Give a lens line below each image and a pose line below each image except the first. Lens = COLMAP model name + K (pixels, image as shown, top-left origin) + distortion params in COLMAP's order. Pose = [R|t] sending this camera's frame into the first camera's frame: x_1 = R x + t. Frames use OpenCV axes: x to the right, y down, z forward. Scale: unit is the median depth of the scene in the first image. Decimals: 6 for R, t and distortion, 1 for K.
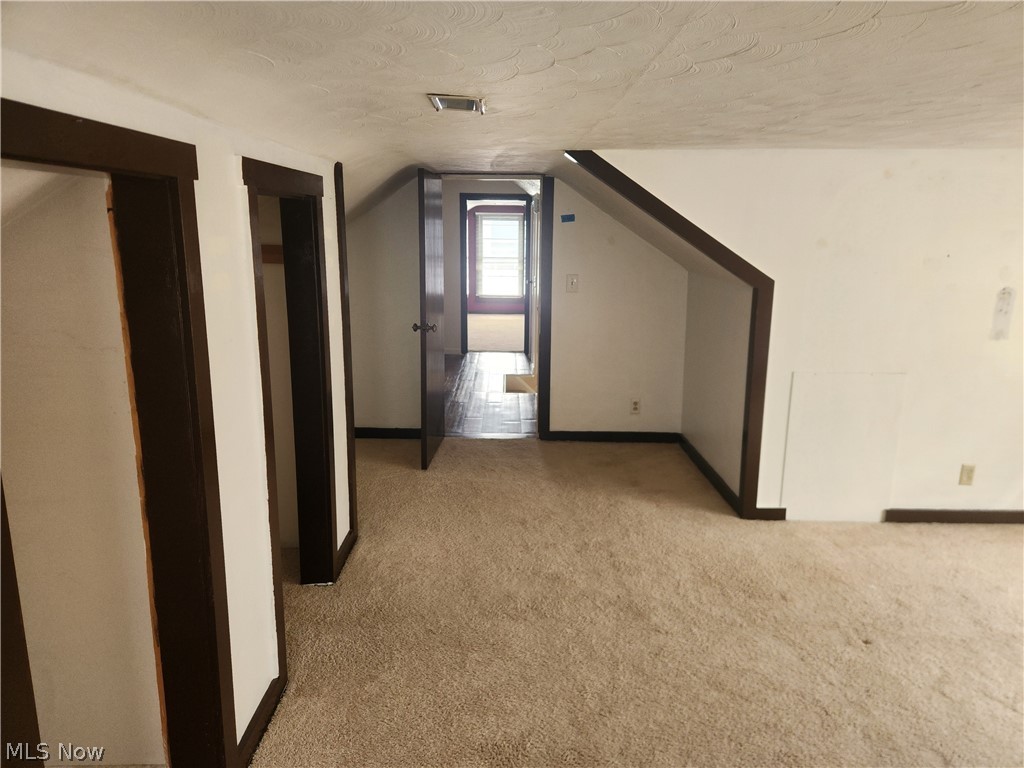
lens RADIAL K [[686.1, 0, 512.7], [0, 686.1, 380.8], [0, 0, 1]] dist [0.003960, 0.000285]
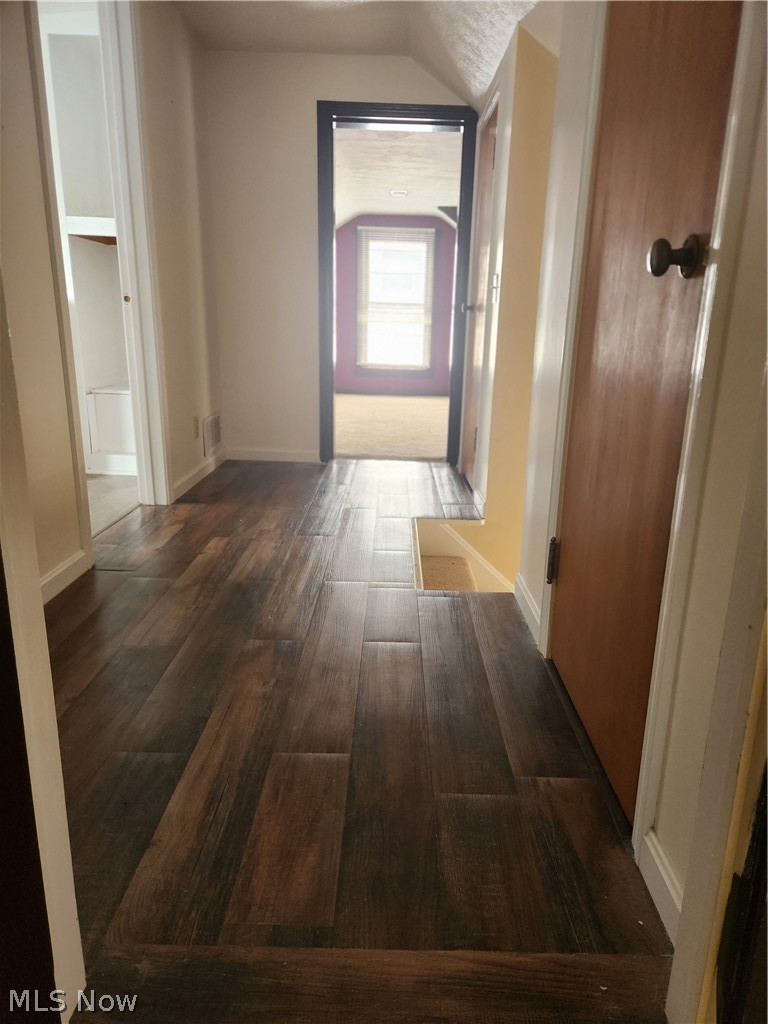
lens RADIAL K [[686.1, 0, 384.6], [0, 686.1, 515.8], [0, 0, 1]] dist [0.003960, 0.000285]
pose [[0.999640, 0.018966, -0.018999, -0.018067], [-0.017856, 0.998216, 0.056976, -0.029175], [0.020046, -0.056616, 0.998195, 0.495915]]
